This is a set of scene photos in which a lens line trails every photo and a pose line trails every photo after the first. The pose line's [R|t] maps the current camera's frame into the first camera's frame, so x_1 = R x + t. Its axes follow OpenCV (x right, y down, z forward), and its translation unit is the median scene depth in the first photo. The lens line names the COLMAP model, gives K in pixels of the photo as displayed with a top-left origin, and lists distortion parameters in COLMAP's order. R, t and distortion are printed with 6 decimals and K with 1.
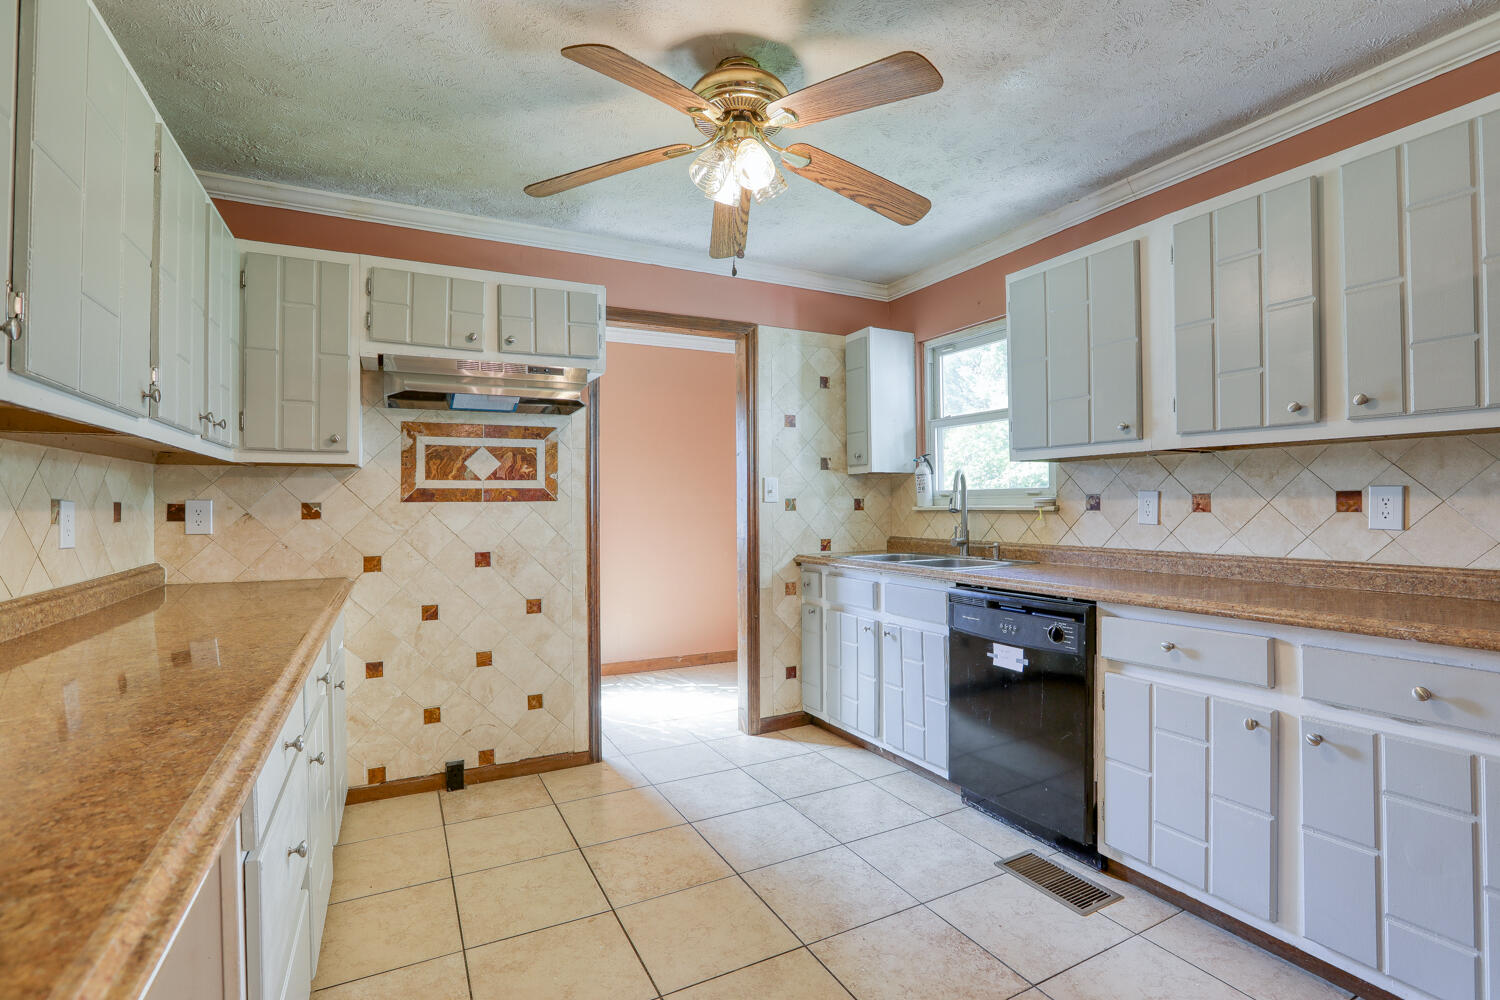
lens RADIAL K [[688.2, 0, 756.3], [0, 688.2, 502.2], [0, 0, 1]] dist [-0.047601, 0.008297]
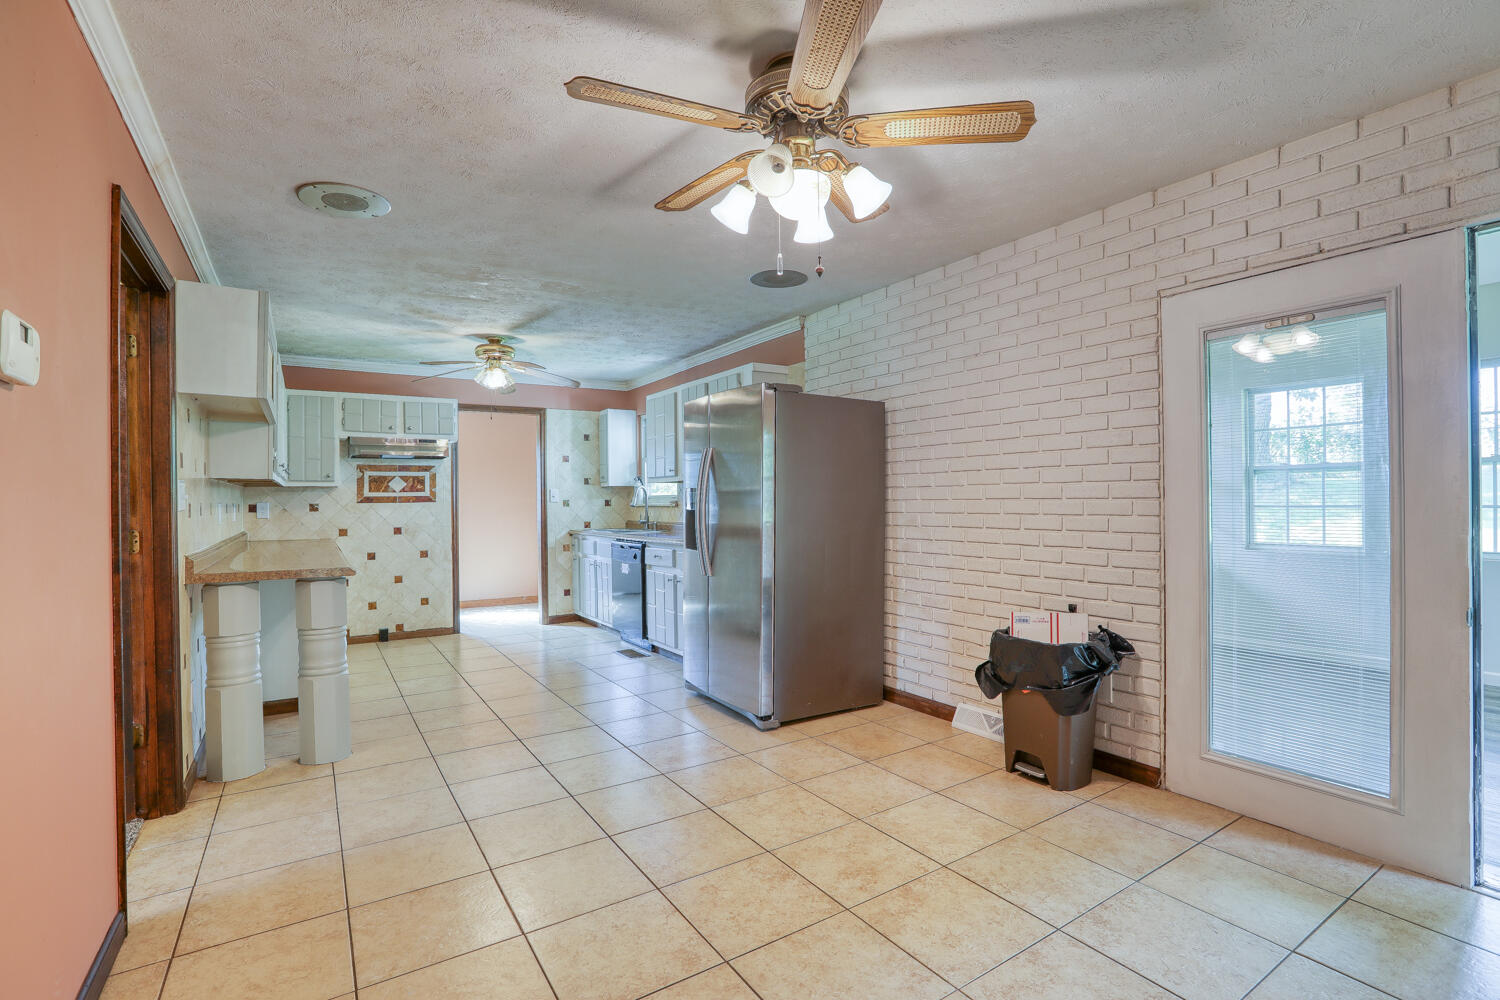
lens RADIAL K [[688.2, 0, 746.7], [0, 688.2, 500.8], [0, 0, 1]] dist [-0.047601, 0.008297]
pose [[0.996474, -0.003534, 0.083829, 0.468847], [0.003253, 0.999989, 0.003489, -0.010089], [-0.083840, -0.003204, 0.996474, -1.111641]]
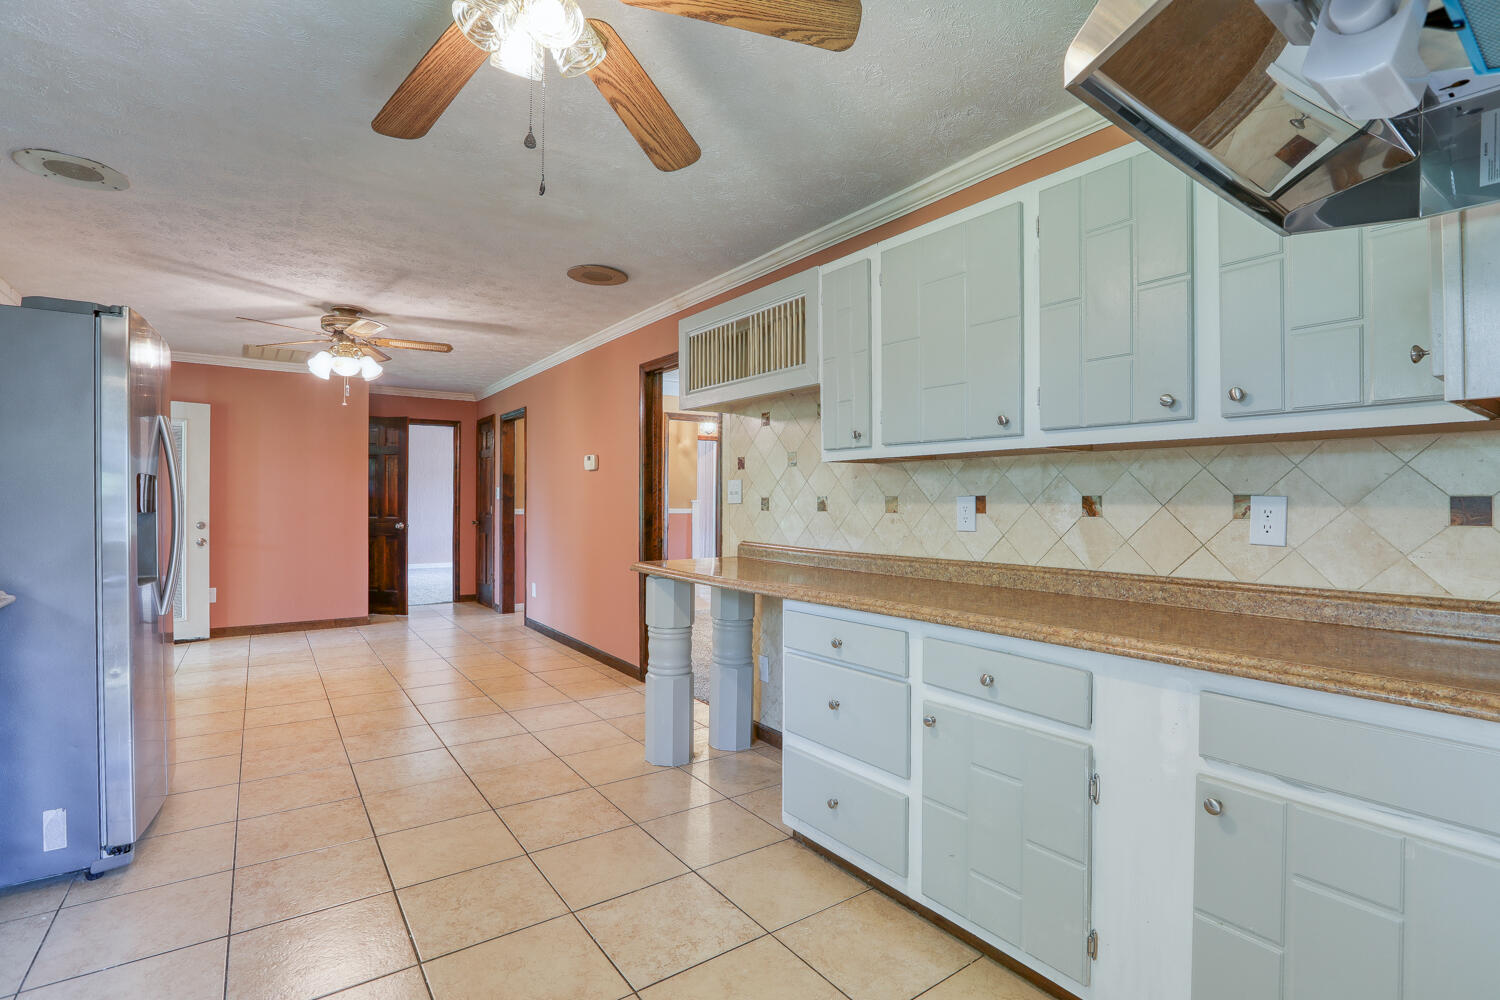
lens RADIAL K [[688.2, 0, 742.2], [0, 688.2, 499.3], [0, 0, 1]] dist [-0.047601, 0.008297]
pose [[-0.989869, 0.000113, -0.141981, -0.059302], [0.000992, 0.999981, -0.006121, 0.004663], [0.141978, -0.006200, -0.989850, 1.051430]]
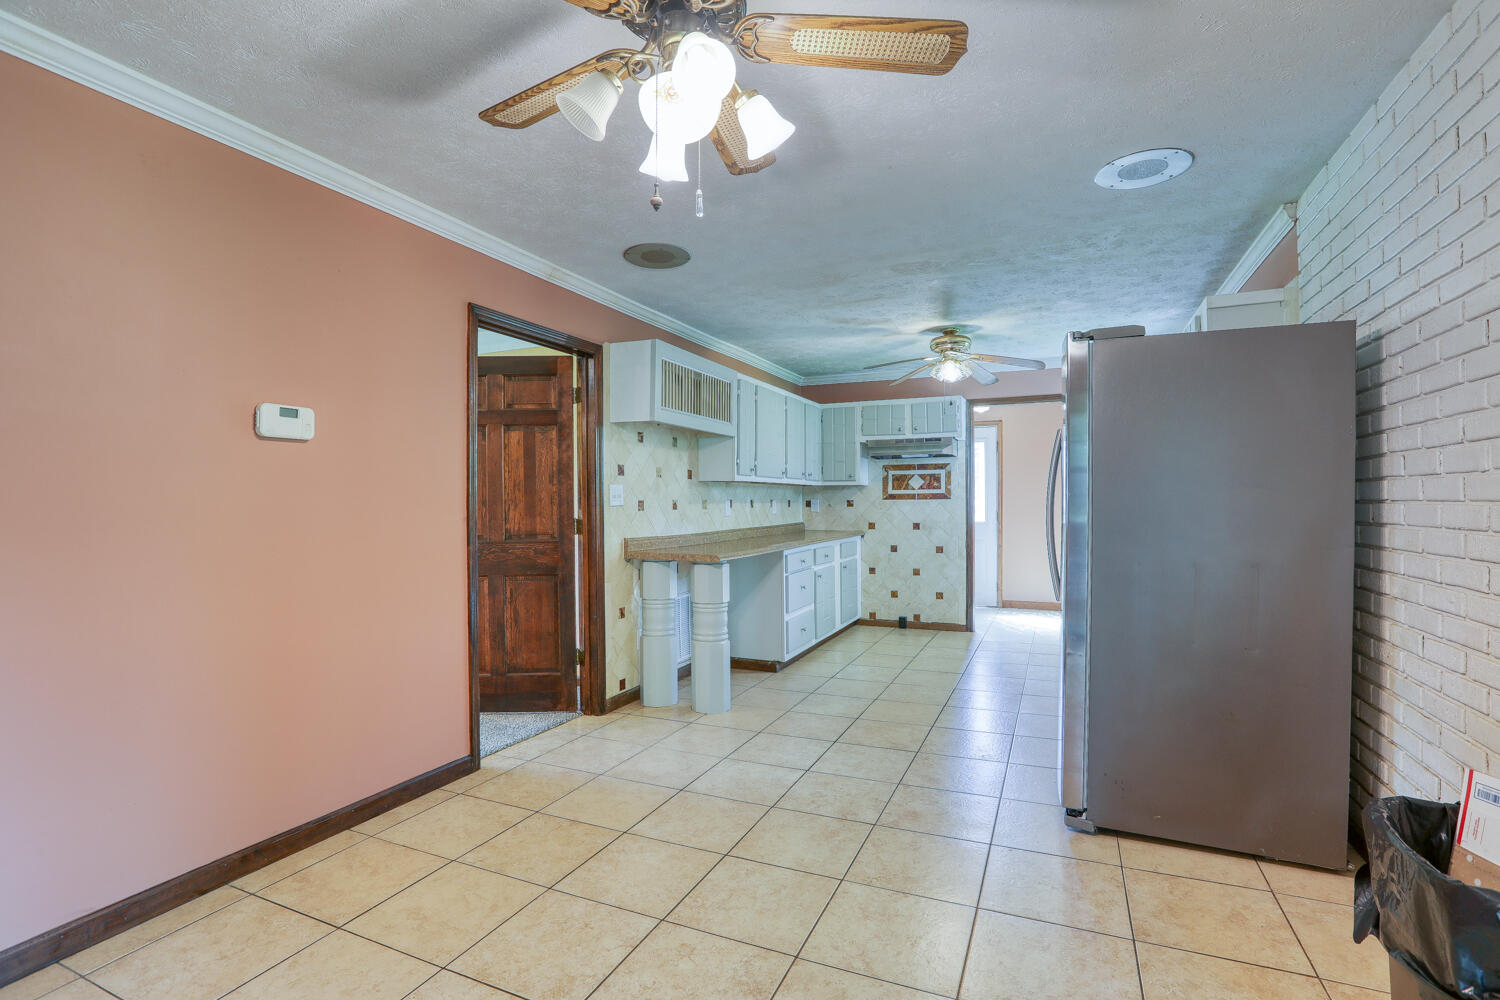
lens RADIAL K [[688.2, 0, 756.3], [0, 688.2, 496.4], [0, 0, 1]] dist [-0.047601, 0.008297]
pose [[0.621286, -0.001771, -0.783582, 0.985849], [0.003085, 0.999995, 0.000186, -0.012809], [0.783578, -0.002533, 0.621289, -0.748440]]
